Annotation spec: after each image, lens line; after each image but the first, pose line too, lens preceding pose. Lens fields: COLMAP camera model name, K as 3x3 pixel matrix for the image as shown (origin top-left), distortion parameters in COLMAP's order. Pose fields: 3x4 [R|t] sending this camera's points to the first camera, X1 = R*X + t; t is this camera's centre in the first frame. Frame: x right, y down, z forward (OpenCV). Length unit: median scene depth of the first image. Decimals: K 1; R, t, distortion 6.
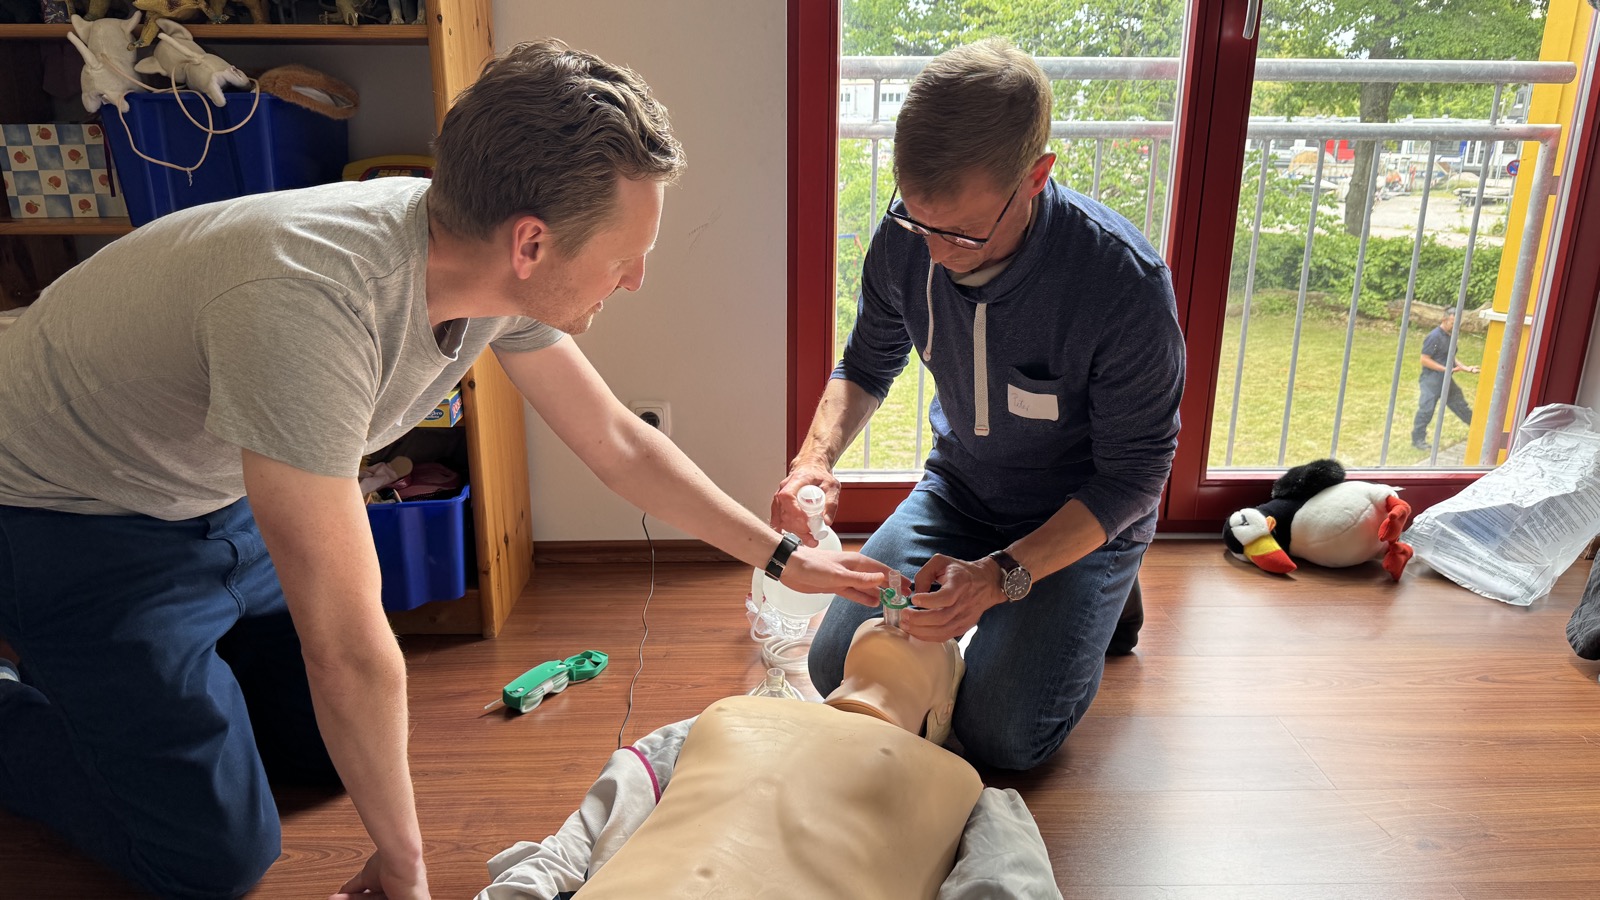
lens RADIAL K [[1136.3, 0, 800.0], [0, 1136.3, 450.0], [0, 0, 1]] dist [0.000701, -0.000502]
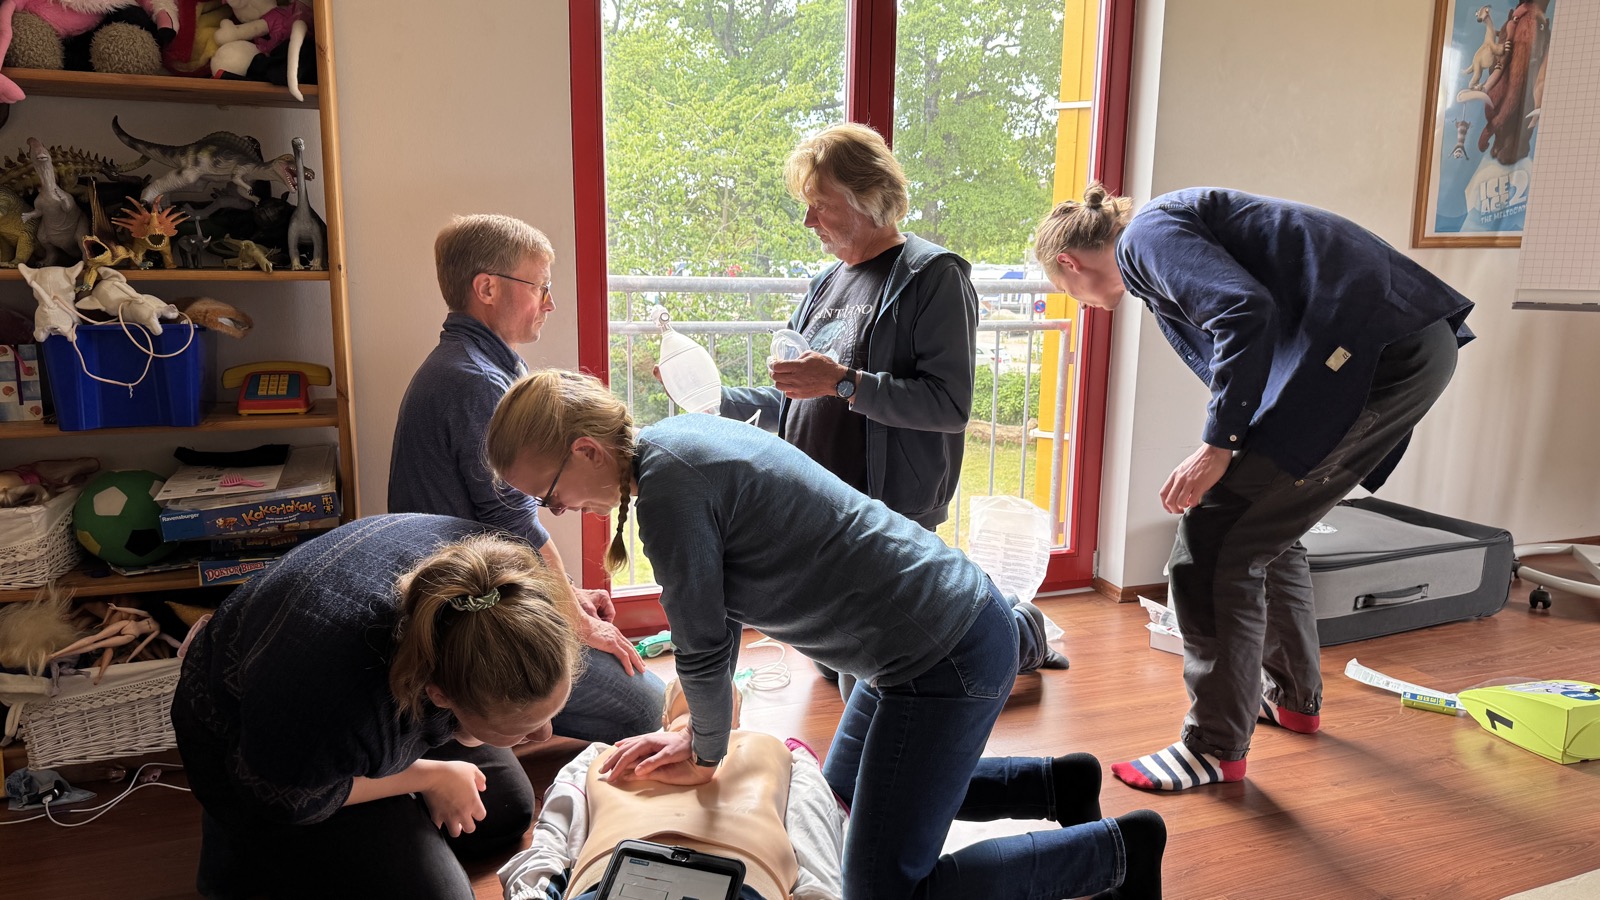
lens RADIAL K [[1147.8, 0, 800.0], [0, 1147.8, 450.0], [0, 0, 1]] dist [0.023310, -0.000161]
pose [[0.940934, -0.051402, 0.334666, -0.272372], [0.089775, 0.990908, -0.100211, 0.017642], [-0.326472, 0.124337, 0.936993, -0.418900]]
